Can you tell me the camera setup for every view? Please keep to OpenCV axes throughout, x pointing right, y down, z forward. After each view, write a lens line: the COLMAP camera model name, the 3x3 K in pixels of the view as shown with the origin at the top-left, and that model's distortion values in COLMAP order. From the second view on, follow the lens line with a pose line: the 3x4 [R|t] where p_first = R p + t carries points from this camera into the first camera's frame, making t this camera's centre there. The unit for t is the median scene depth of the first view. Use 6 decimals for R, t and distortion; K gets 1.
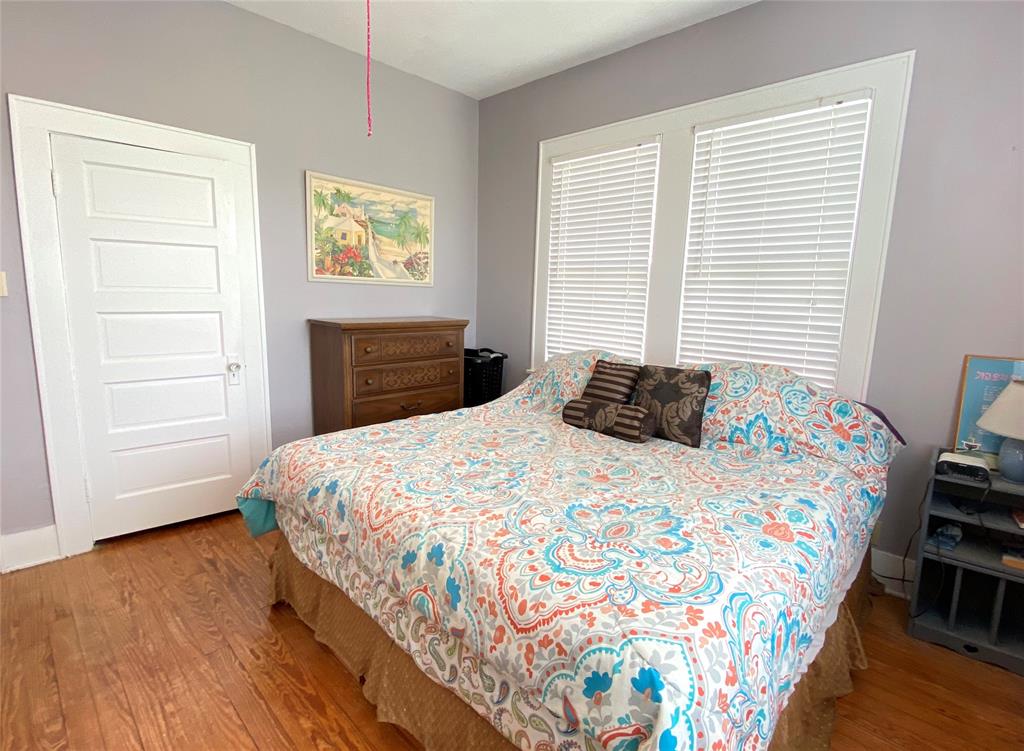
lens RADIAL K [[484.7, 0, 512.0], [0, 484.7, 375.5], [0, 0, 1]] dist [0.002899, 0.000160]
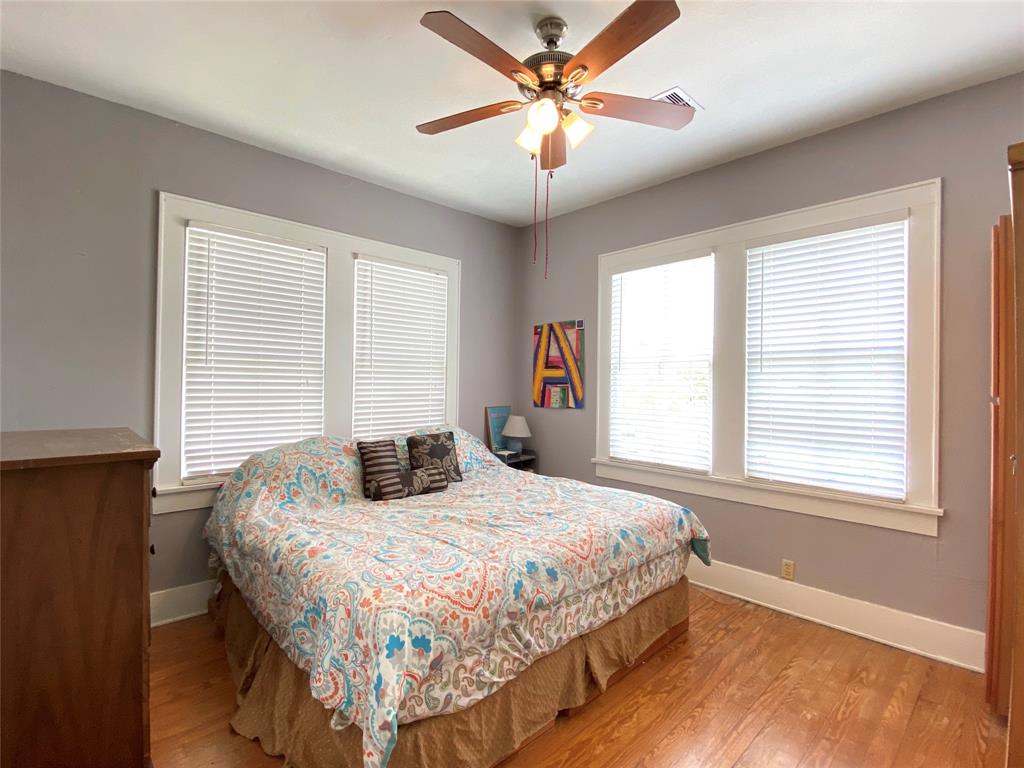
lens RADIAL K [[492.1, 0, 512.0], [0, 492.1, 384.0], [0, 0, 1]] dist [0.002052, 0.000122]
pose [[0.039671, -0.028320, 0.998811, -1.163923], [0.164390, 0.986163, 0.021432, -0.163653], [-0.985597, 0.163345, 0.043777, 0.739979]]
